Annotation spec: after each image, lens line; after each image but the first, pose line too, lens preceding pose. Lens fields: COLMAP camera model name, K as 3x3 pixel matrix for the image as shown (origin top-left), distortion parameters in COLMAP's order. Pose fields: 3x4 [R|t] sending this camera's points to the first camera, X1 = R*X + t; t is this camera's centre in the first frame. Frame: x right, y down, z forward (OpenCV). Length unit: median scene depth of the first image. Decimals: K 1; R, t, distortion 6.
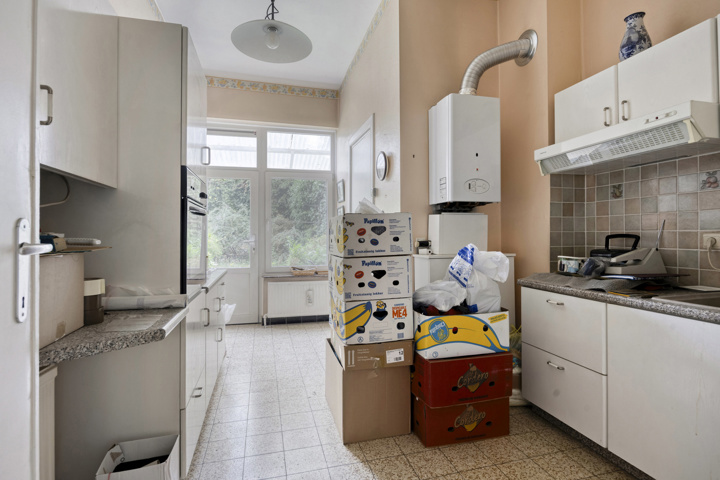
lens RADIAL K [[364.1, 0, 359.7], [0, 364.1, 238.3], [0, 0, 1]] dist [-0.000273, -0.000159]
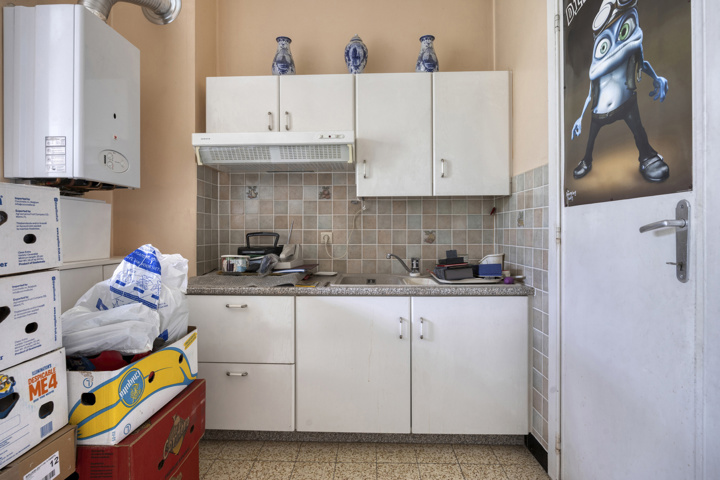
lens RADIAL K [[354.4, 0, 358.9], [0, 354.4, 238.8], [0, 0, 1]] dist [-0.003253, -0.000038]
pose [[0.295175, -0.009759, 0.955393, -0.226002], [0.004955, 0.999950, 0.008684, 0.000276], [-0.955430, 0.002171, 0.295208, 0.438283]]
